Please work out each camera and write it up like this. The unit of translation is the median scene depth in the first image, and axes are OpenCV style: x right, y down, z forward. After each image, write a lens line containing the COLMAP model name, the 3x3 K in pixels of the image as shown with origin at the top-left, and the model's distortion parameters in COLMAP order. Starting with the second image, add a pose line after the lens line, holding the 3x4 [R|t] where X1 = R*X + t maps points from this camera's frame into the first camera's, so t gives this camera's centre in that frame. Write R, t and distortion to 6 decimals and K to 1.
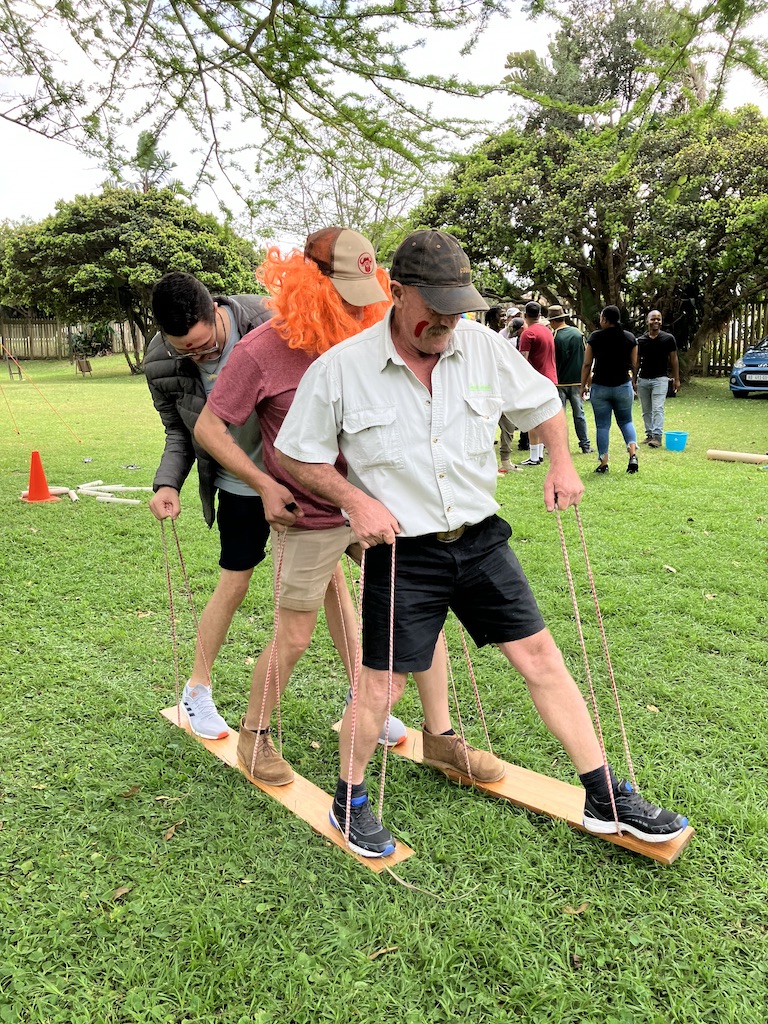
lens RADIAL K [[830.4, 0, 384.0], [0, 830.4, 512.0], [0, 0, 1]] dist [-0.003471, -0.006834]
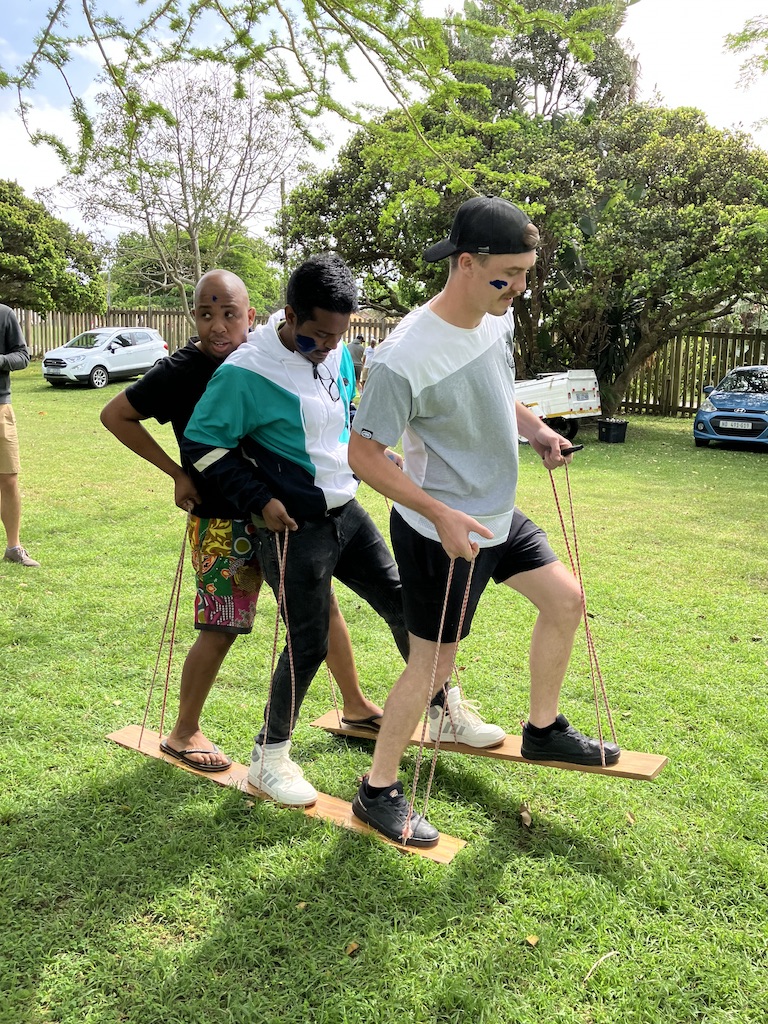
lens RADIAL K [[831.0, 0, 384.0], [0, 831.0, 512.0], [0, 0, 1]] dist [0.043043, -0.109723]
pose [[0.973868, 0.009591, 0.226912, -0.060978], [-0.005686, 0.999824, -0.017859, -0.046158], [-0.227043, 0.016102, 0.973752, 0.214172]]
